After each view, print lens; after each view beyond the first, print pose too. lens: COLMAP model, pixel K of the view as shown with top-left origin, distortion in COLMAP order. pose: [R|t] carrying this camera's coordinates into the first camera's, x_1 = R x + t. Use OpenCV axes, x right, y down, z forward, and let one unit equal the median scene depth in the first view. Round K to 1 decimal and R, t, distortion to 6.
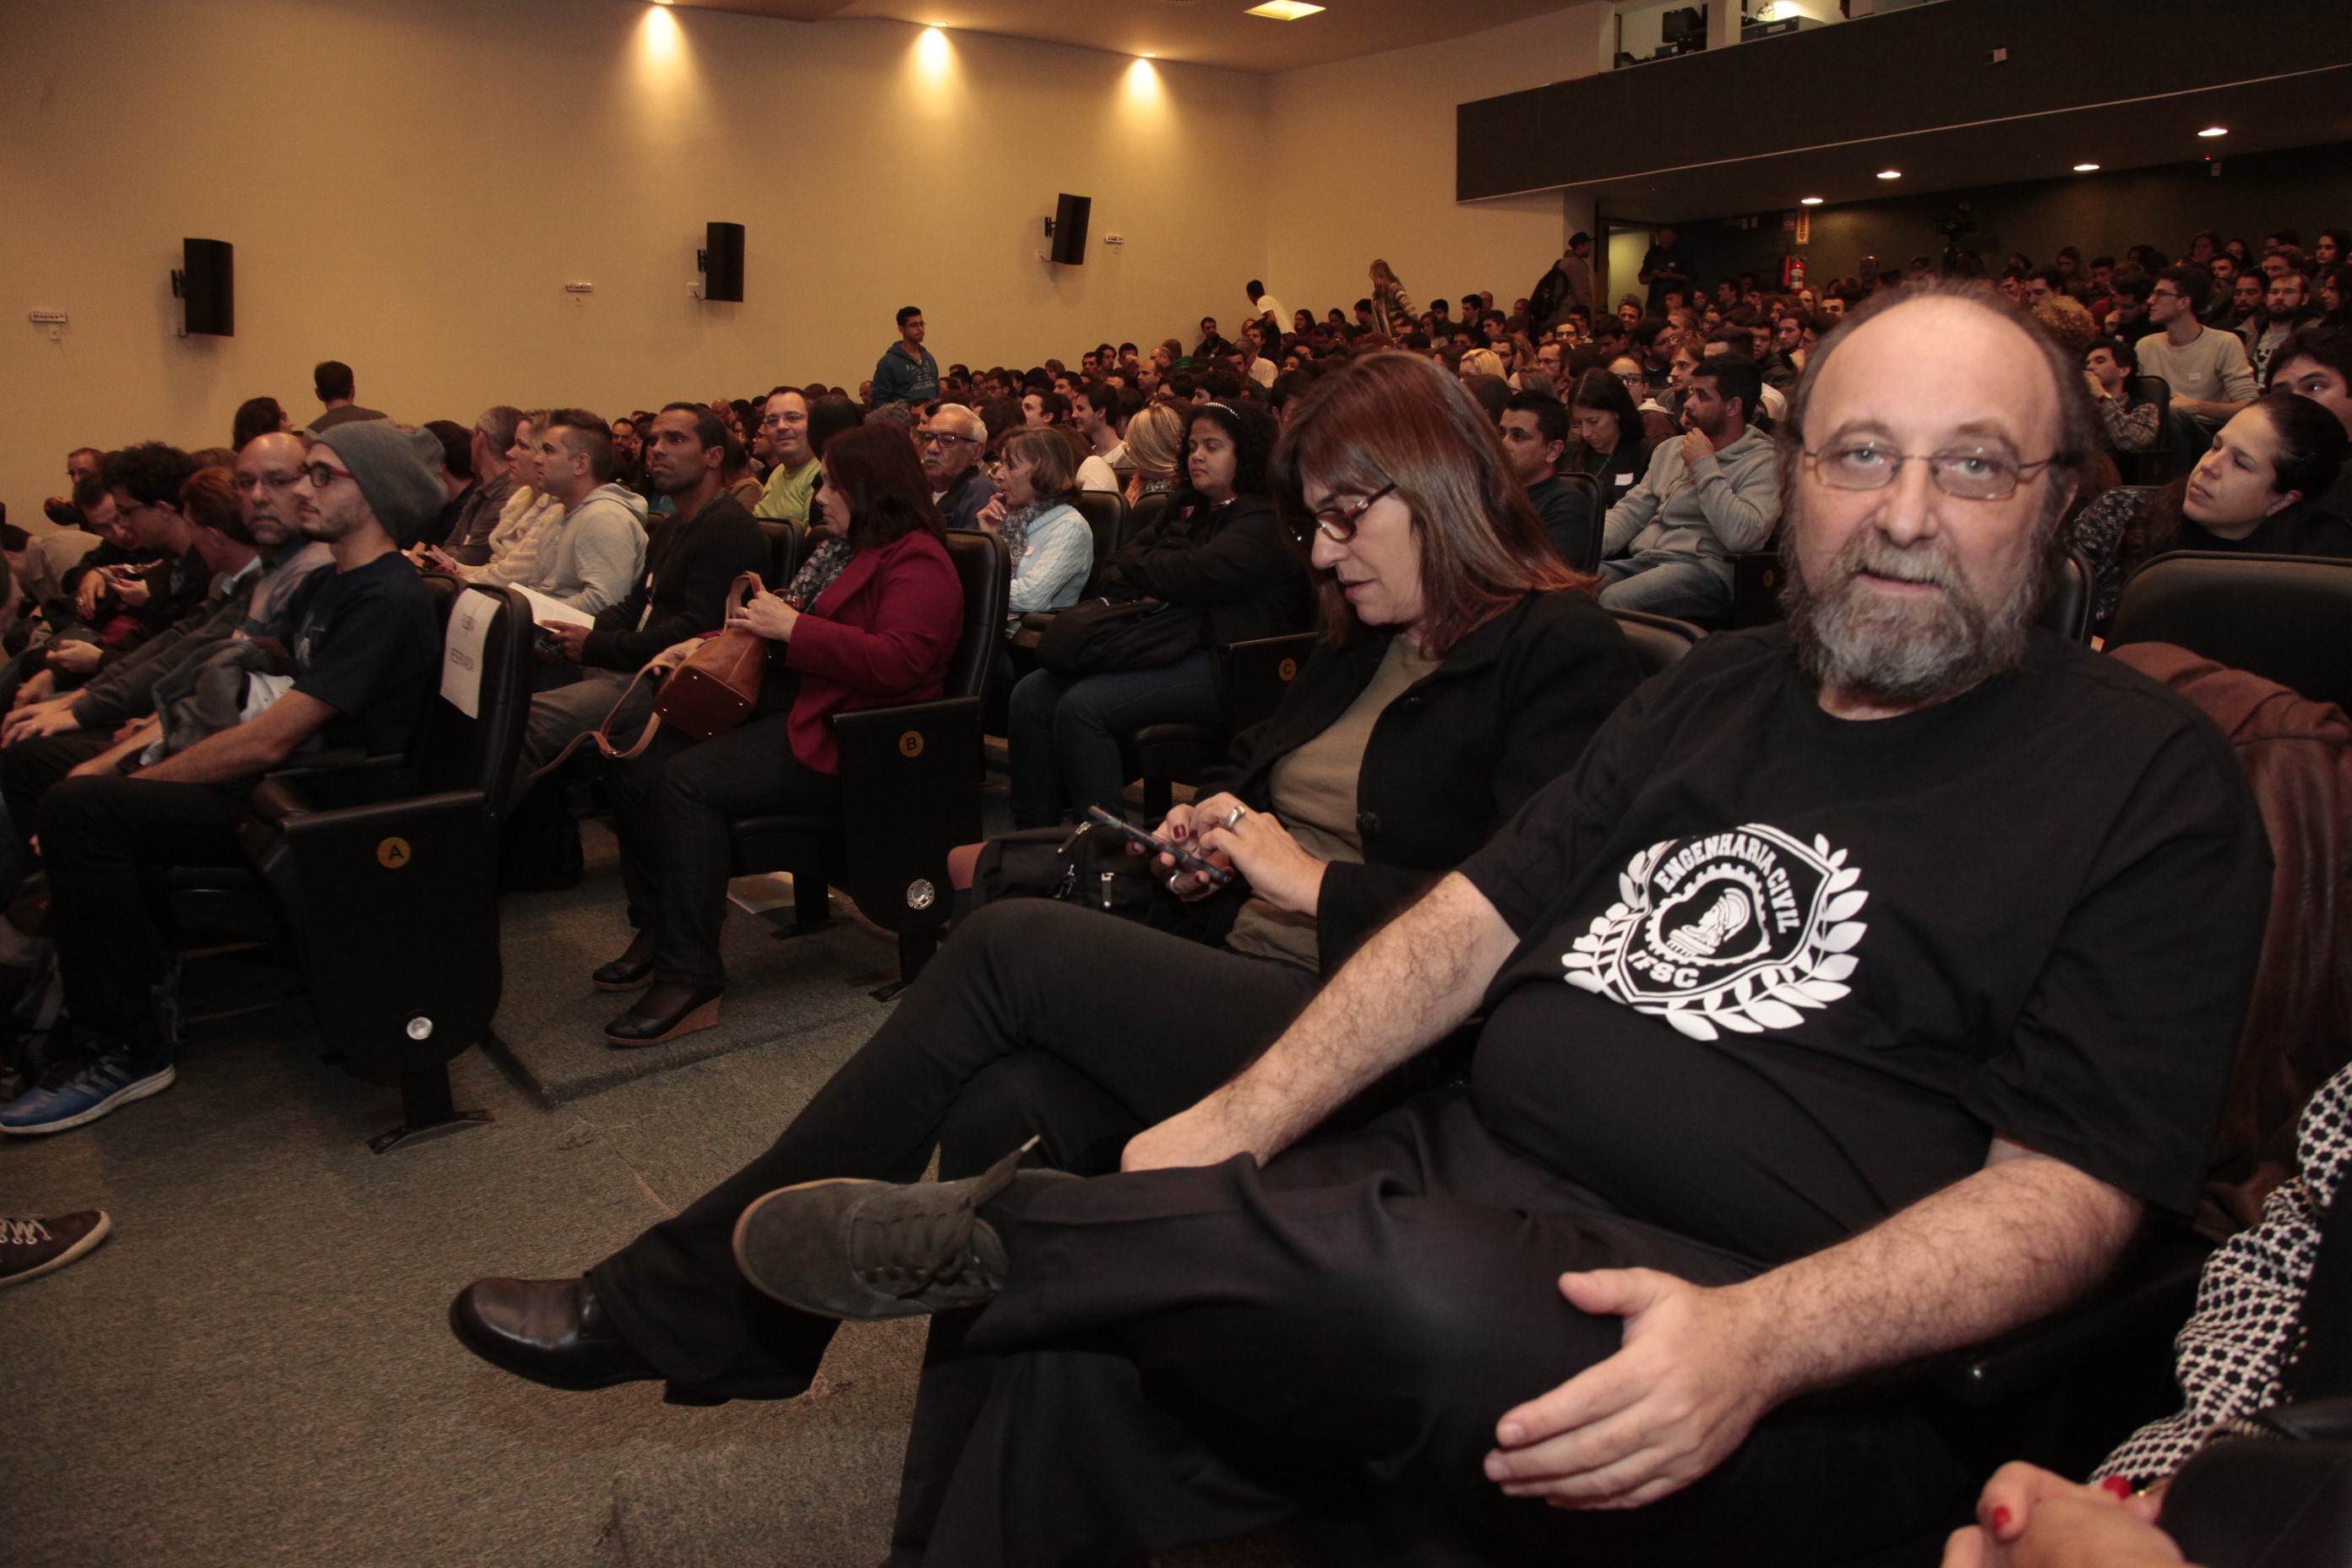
lens RADIAL K [[1595.5, 0, 1204.6], [0, 1595.5, 833.8], [0, 0, 1]] dist [-0.120770, 0.065155]
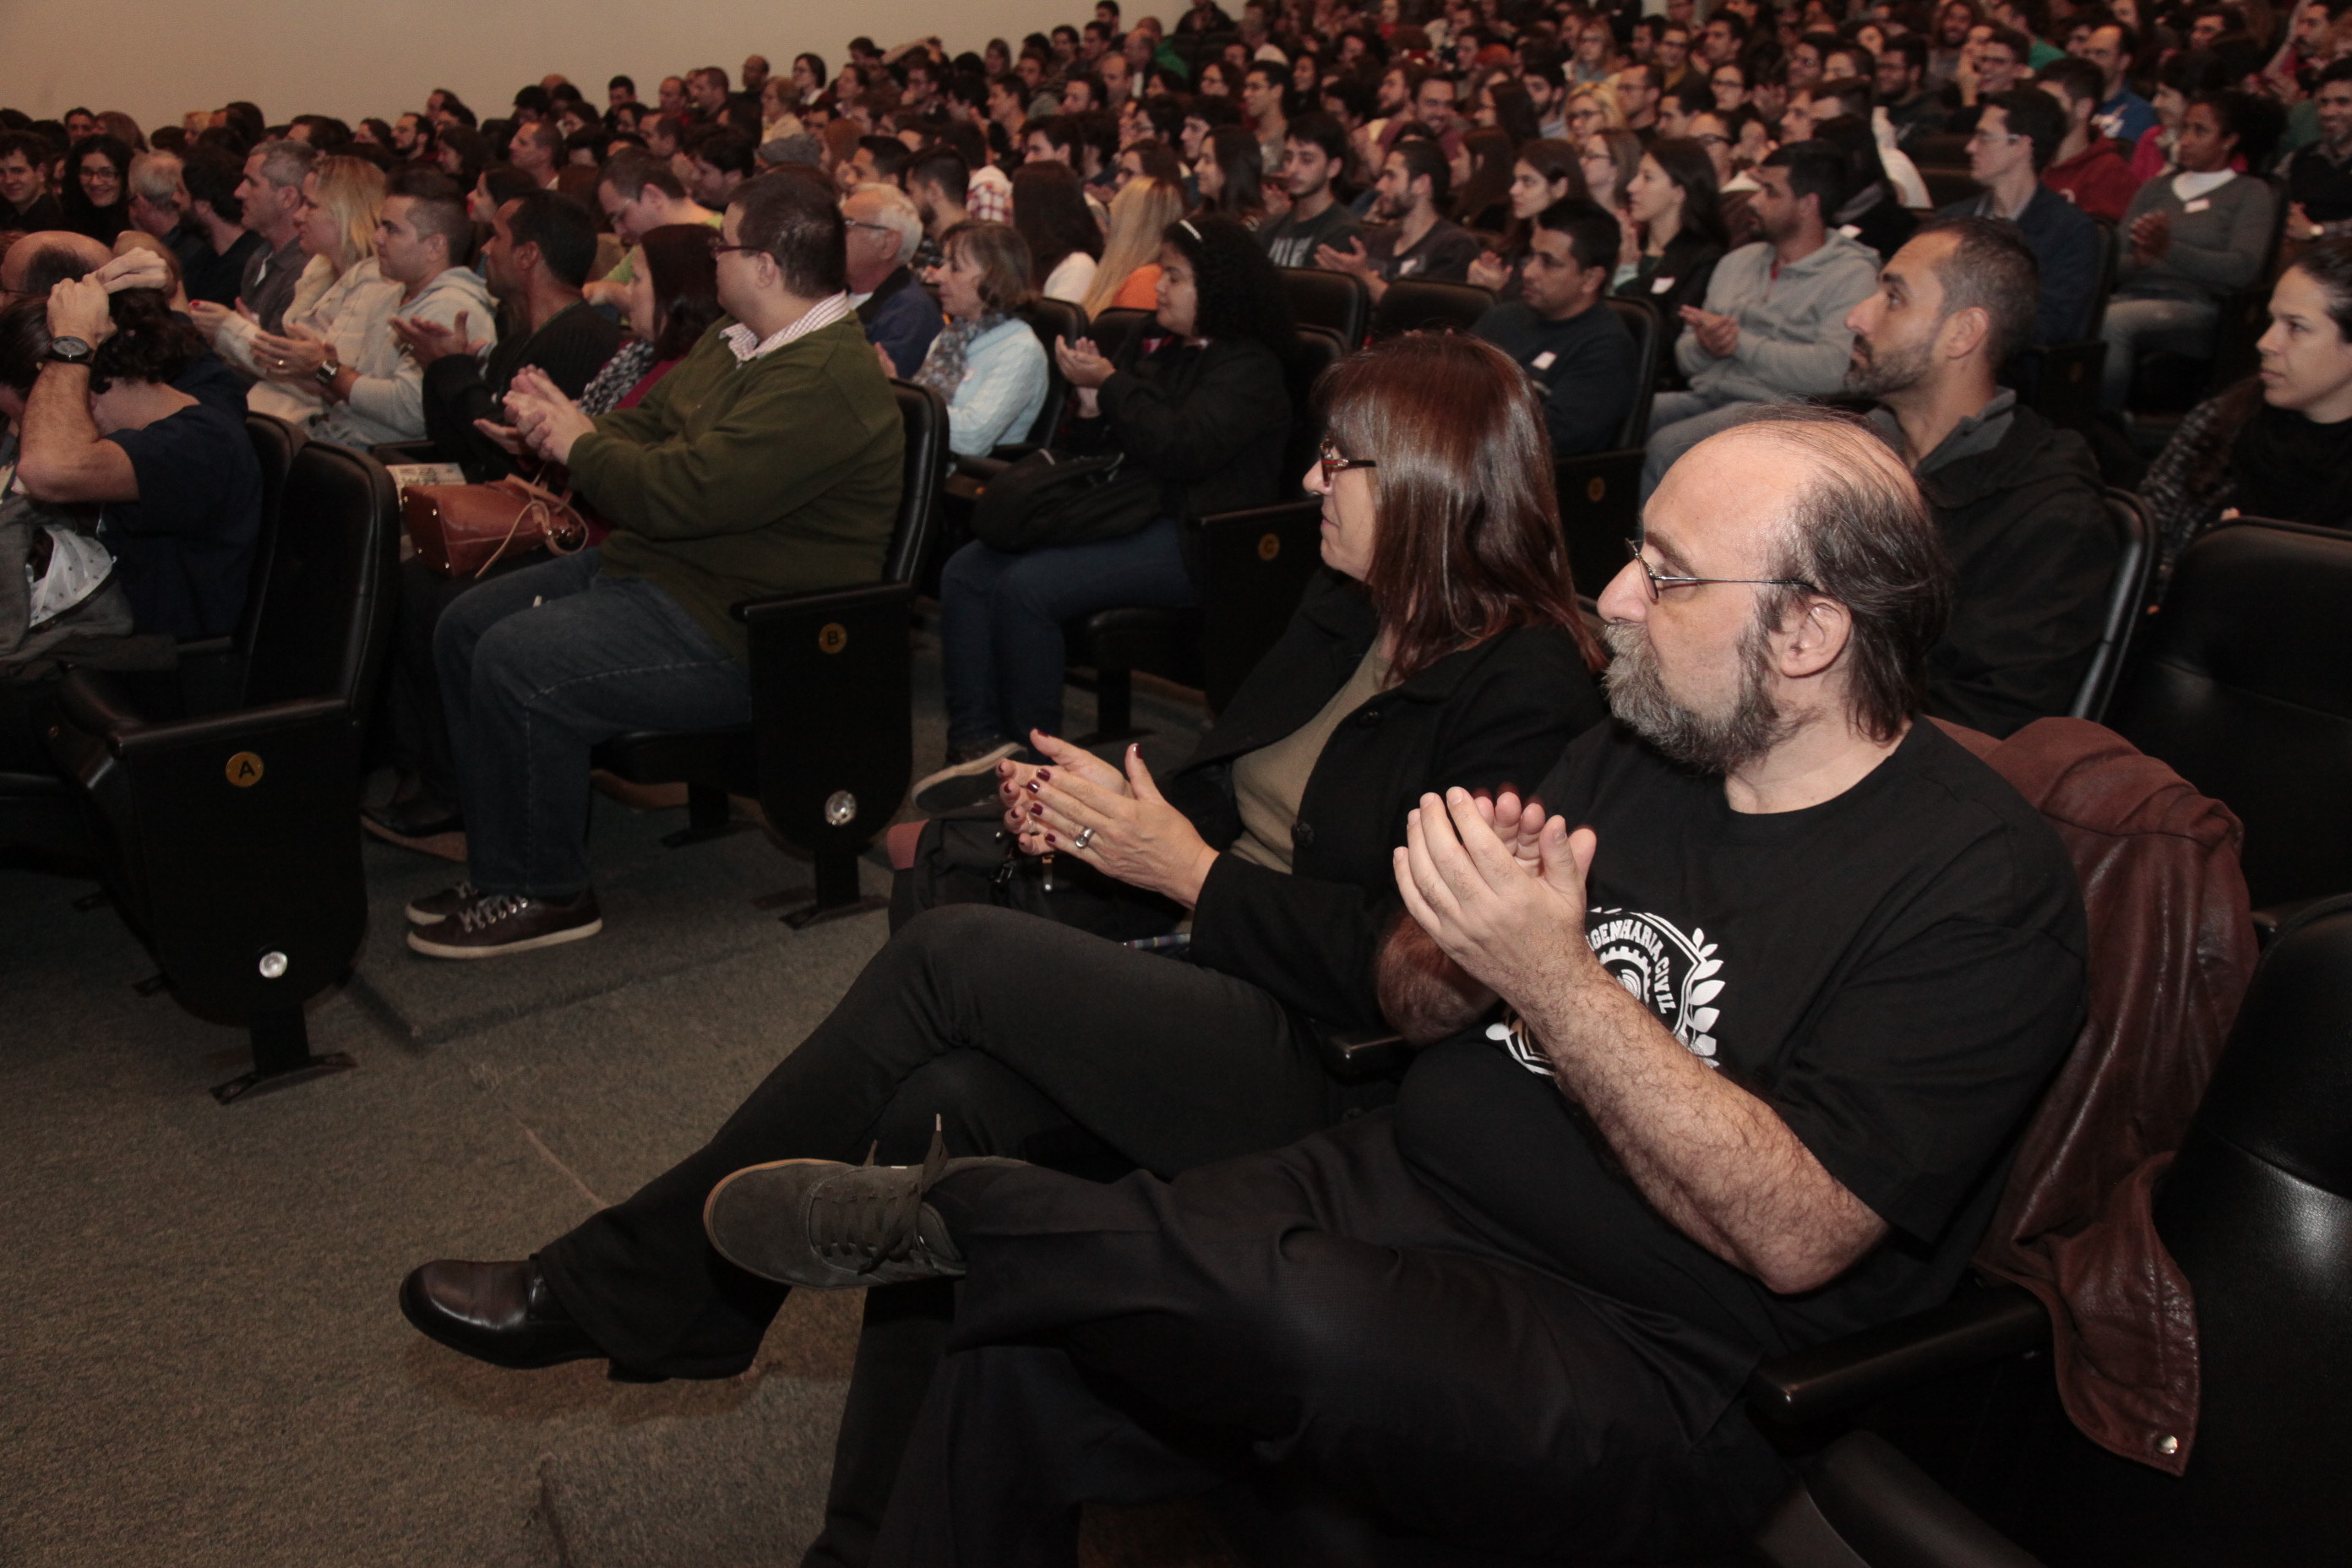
lens RADIAL K [[2135.5, 0, 1223.7], [0, 2135.5, 822.4], [0, 0, 1]] dist [-0.036603, 0.079425]
pose [[0.999387, 0.025646, 0.023815, 0.006403], [-0.027785, 0.995157, 0.094285, -0.090083], [-0.021282, -0.094889, 0.995260, -0.226591]]
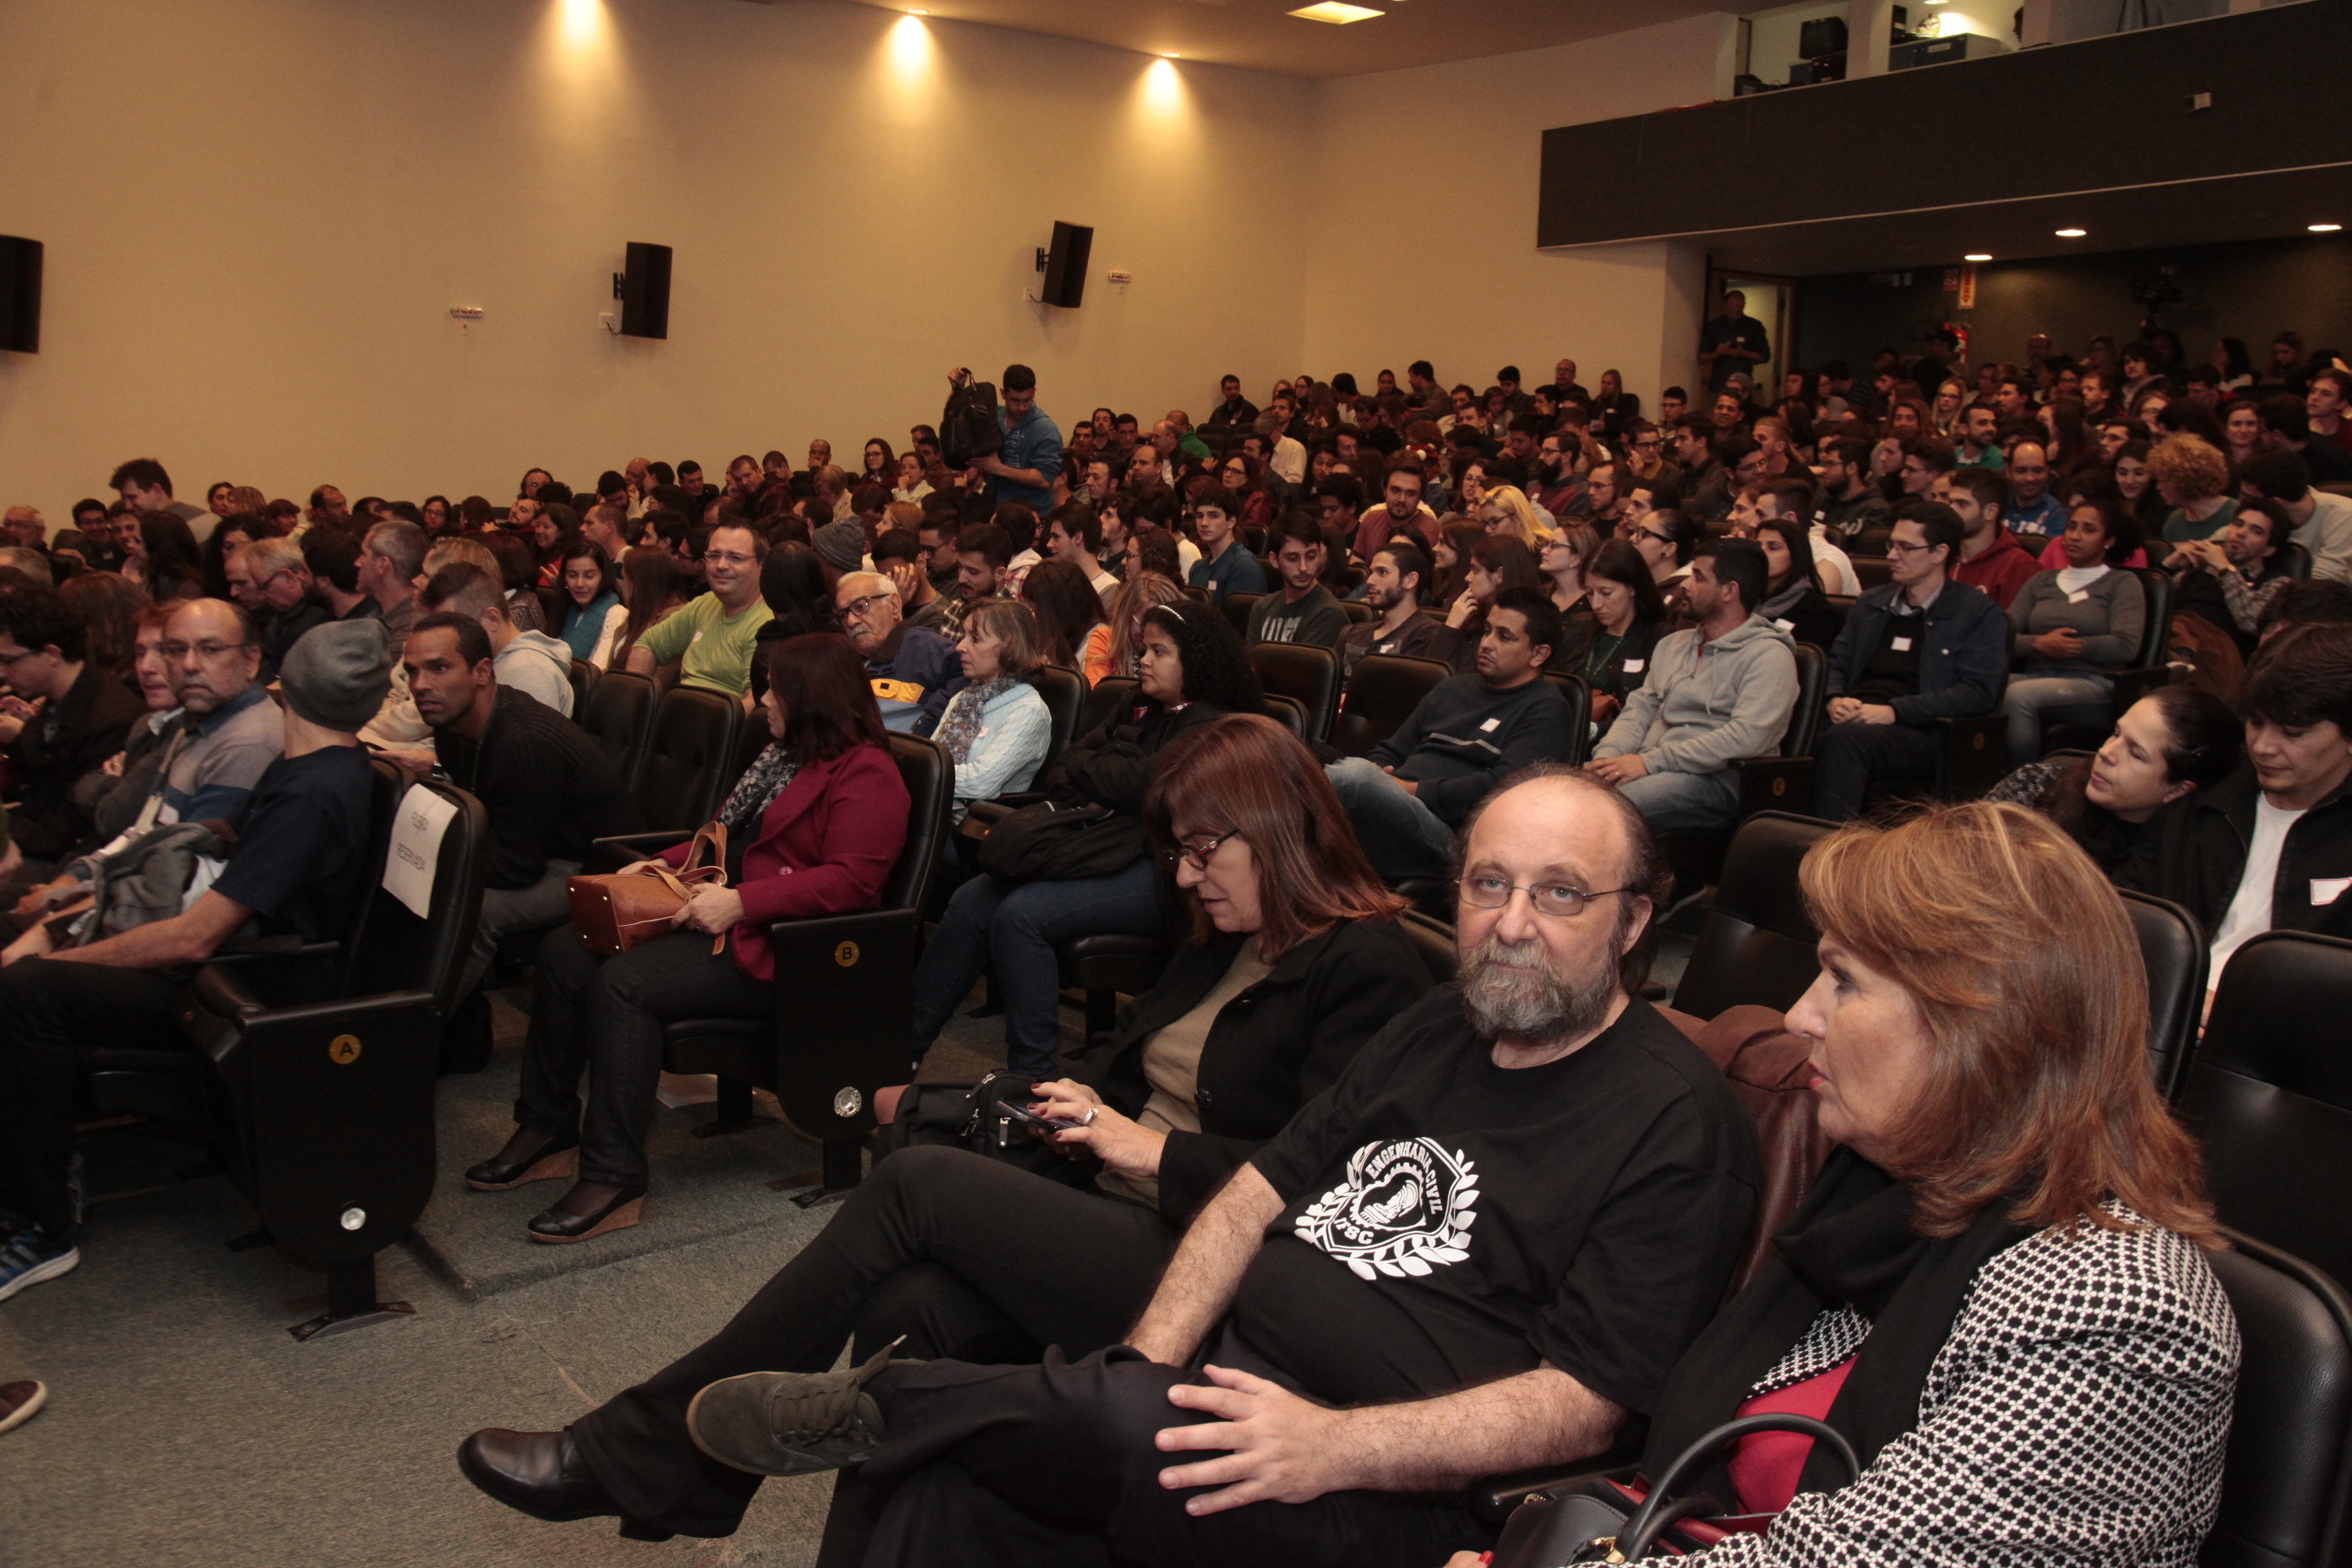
lens RADIAL K [[2188.6, 0, 1206.5], [0, 2188.6, 813.7], [0, 0, 1]] dist [-0.031814, 0.118124]
pose [[0.998880, 0.043966, -0.017513, 0.081388], [-0.045111, 0.996426, -0.071412, -0.069508], [0.014310, 0.072122, 0.997293, -0.493473]]
